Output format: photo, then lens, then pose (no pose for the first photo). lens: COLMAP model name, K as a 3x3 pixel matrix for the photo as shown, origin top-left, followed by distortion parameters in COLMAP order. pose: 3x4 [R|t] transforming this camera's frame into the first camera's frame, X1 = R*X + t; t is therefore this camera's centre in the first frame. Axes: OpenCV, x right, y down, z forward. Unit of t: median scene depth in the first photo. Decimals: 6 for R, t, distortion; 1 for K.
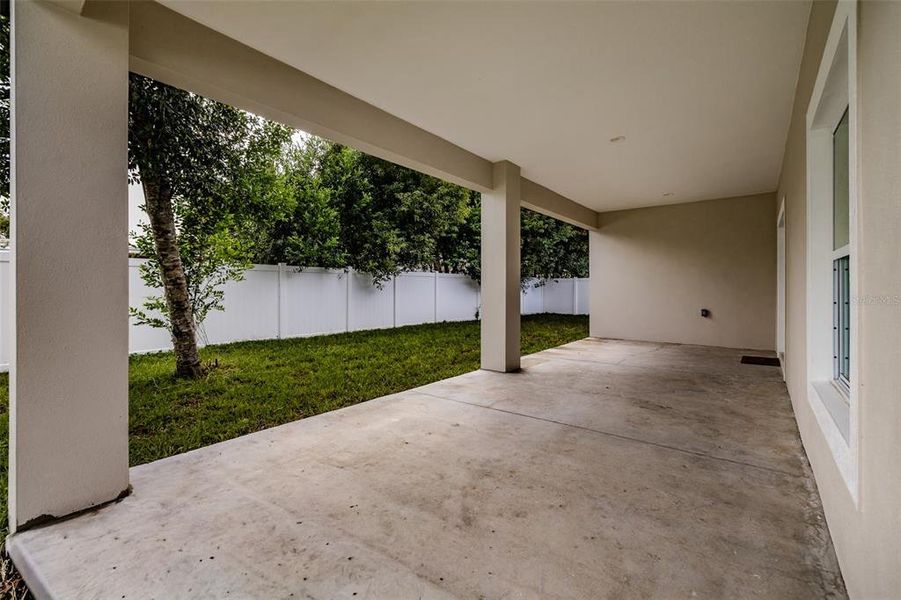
lens RADIAL K [[378.3, 0, 444.6], [0, 378.3, 292.7], [0, 0, 1]] dist [-0.001453, -0.000012]
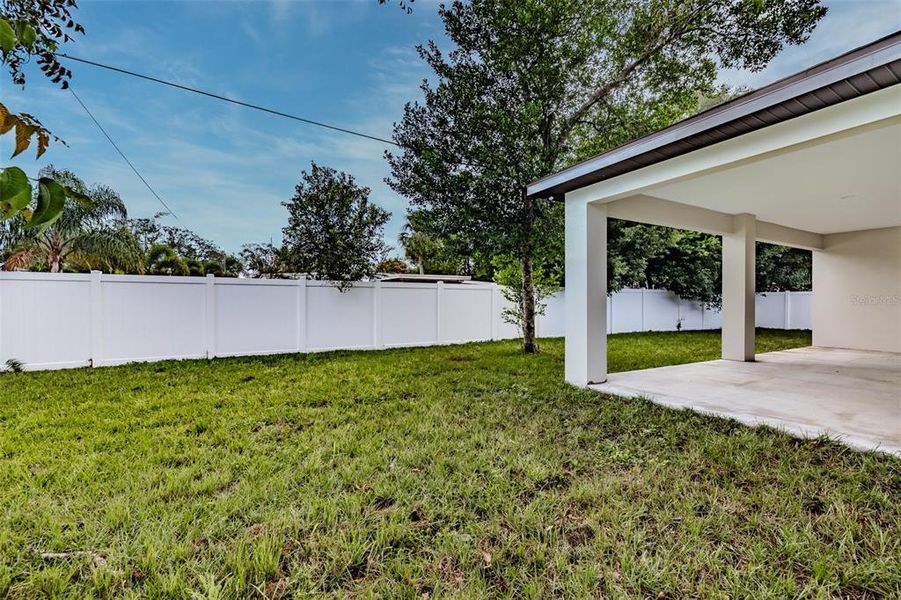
lens RADIAL K [[378.3, 0, 457.5], [0, 378.3, 306.4], [0, 0, 1]] dist [-0.001453, -0.000012]
pose [[0.934390, 0.006702, -0.356190, -0.189303], [-0.005650, 0.999976, 0.003995, -0.000109], [0.356208, -0.001720, 0.934405, -0.396720]]
